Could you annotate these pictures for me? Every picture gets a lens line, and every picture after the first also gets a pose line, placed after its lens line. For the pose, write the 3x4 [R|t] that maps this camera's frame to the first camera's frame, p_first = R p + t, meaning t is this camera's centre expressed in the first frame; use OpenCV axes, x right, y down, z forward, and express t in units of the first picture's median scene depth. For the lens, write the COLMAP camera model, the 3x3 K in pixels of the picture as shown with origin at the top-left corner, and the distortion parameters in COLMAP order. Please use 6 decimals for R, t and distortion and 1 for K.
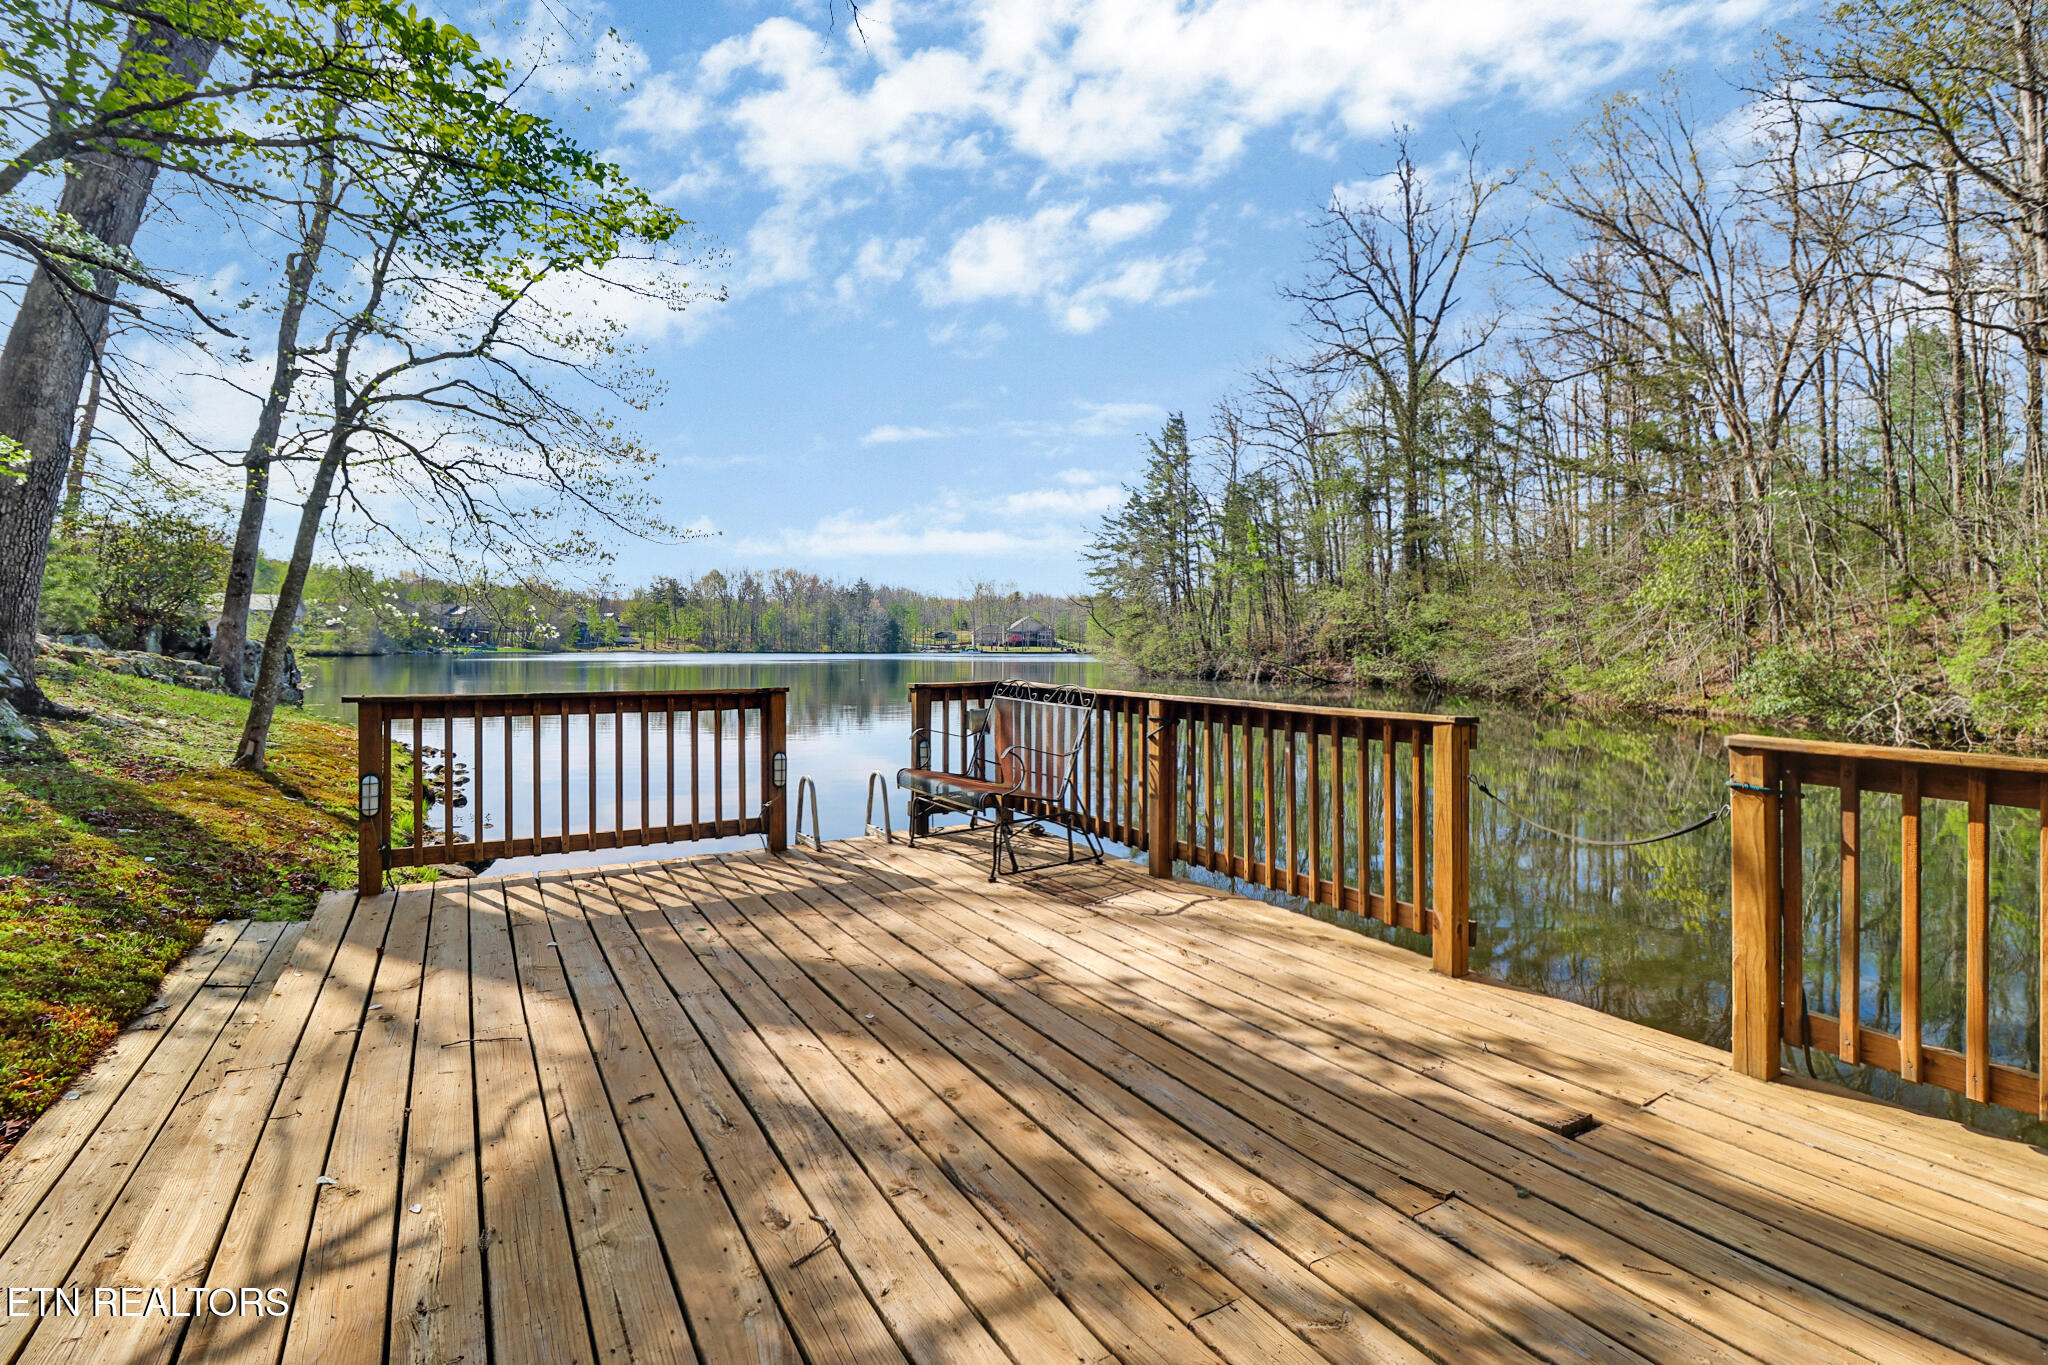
lens RADIAL K [[937.9, 0, 1018.5], [0, 937.9, 652.3], [0, 0, 1]] dist [-0.011522, -0.000652]
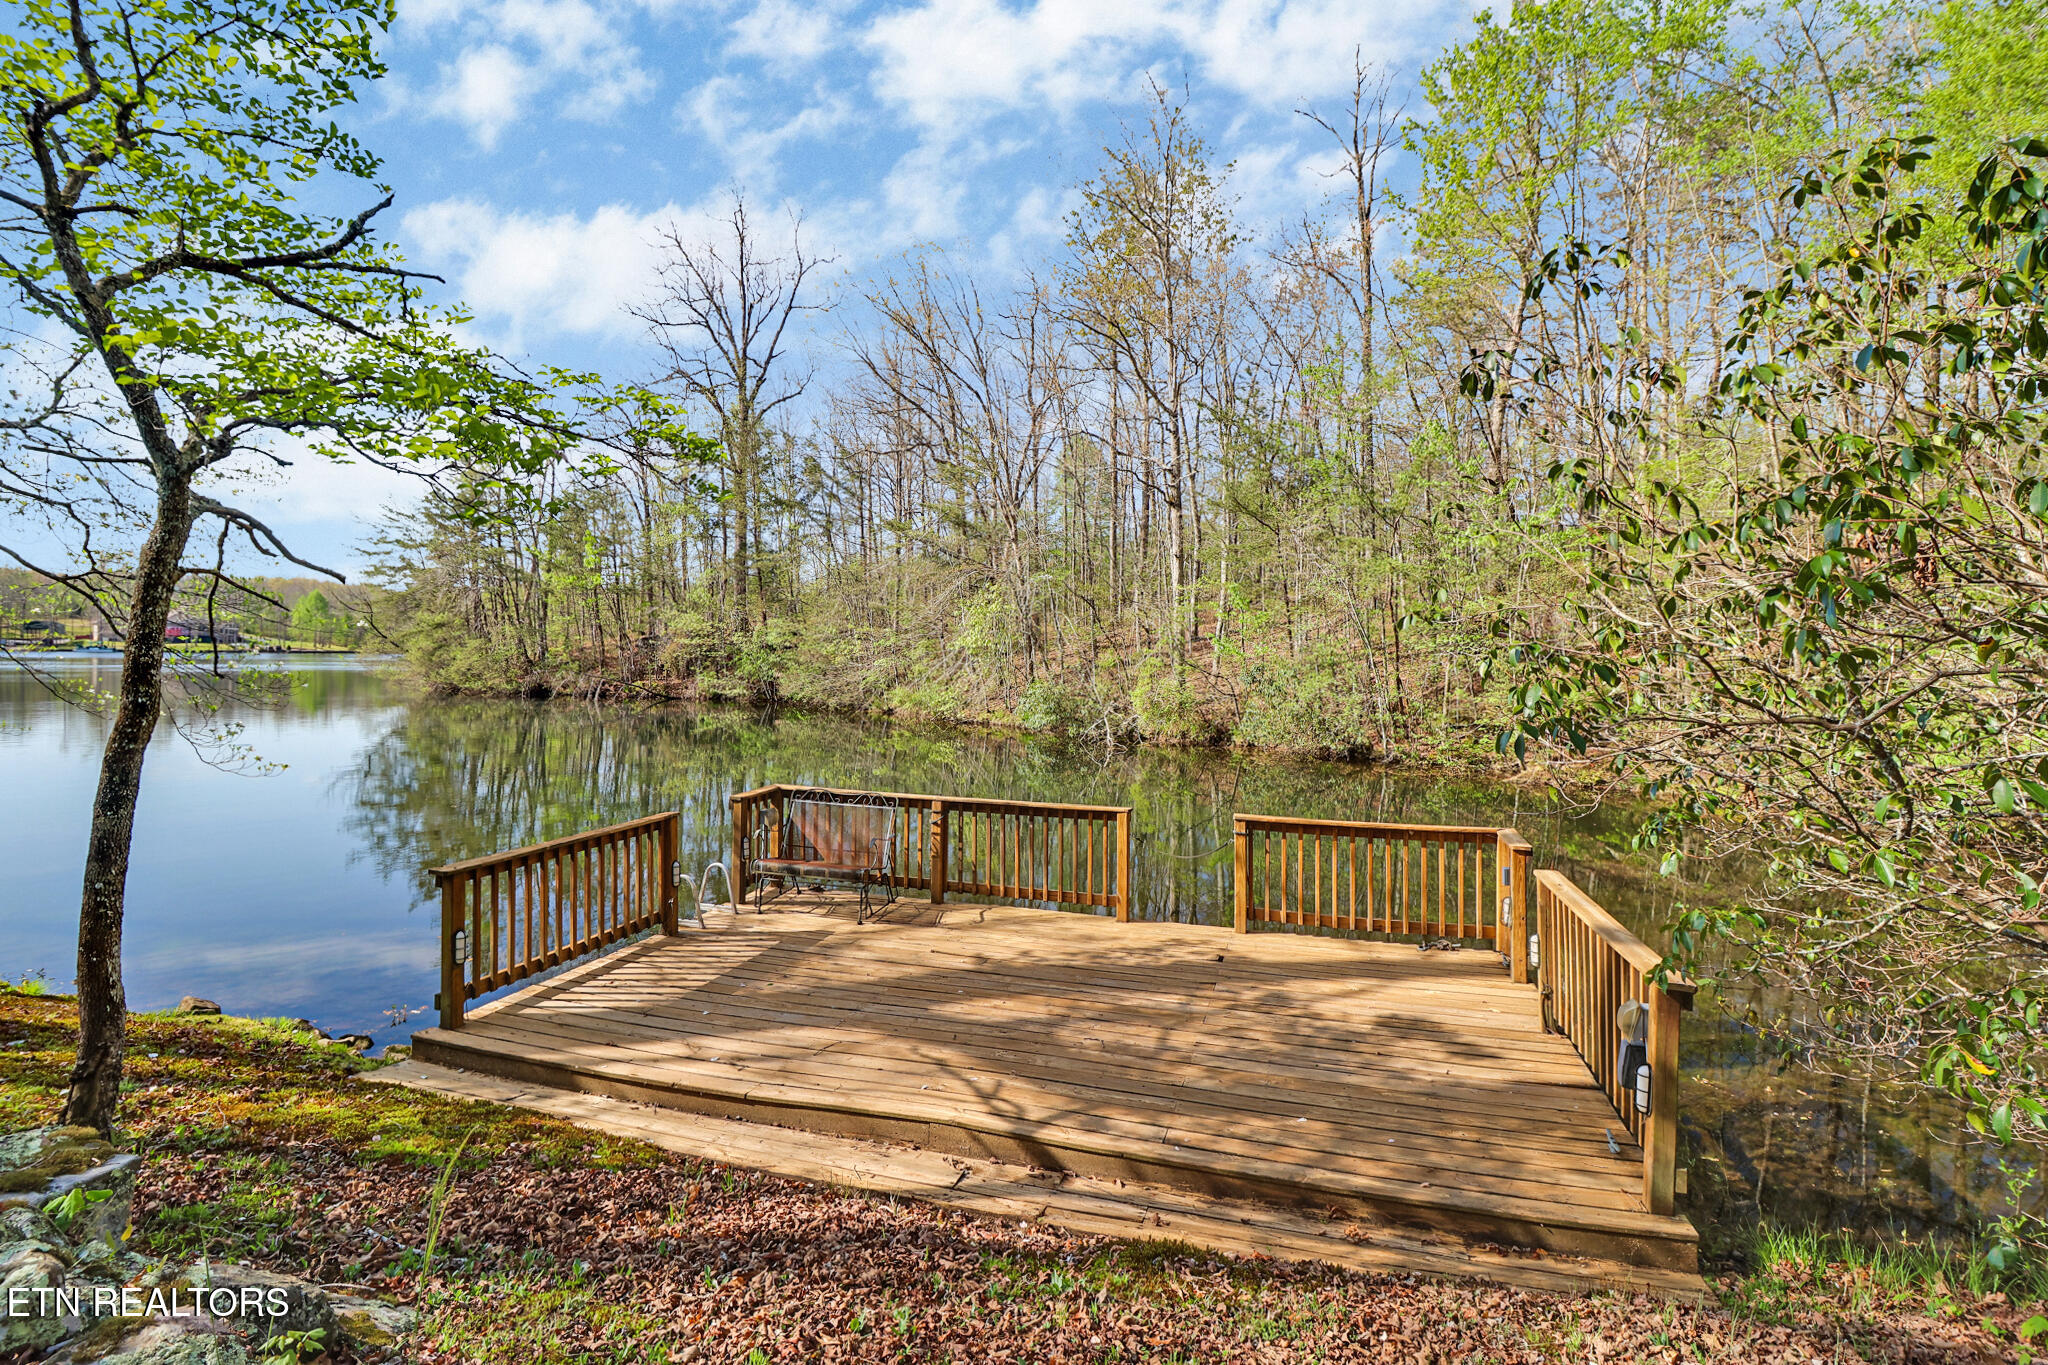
lens RADIAL K [[937.9, 0, 1018.5], [0, 937.9, 652.3], [0, 0, 1]] dist [-0.011522, -0.000652]
pose [[0.750820, 0.003644, 0.660497, -0.874571], [-0.001221, 0.999991, -0.004128, -0.212892], [-0.660506, 0.002293, 0.750817, -0.384678]]
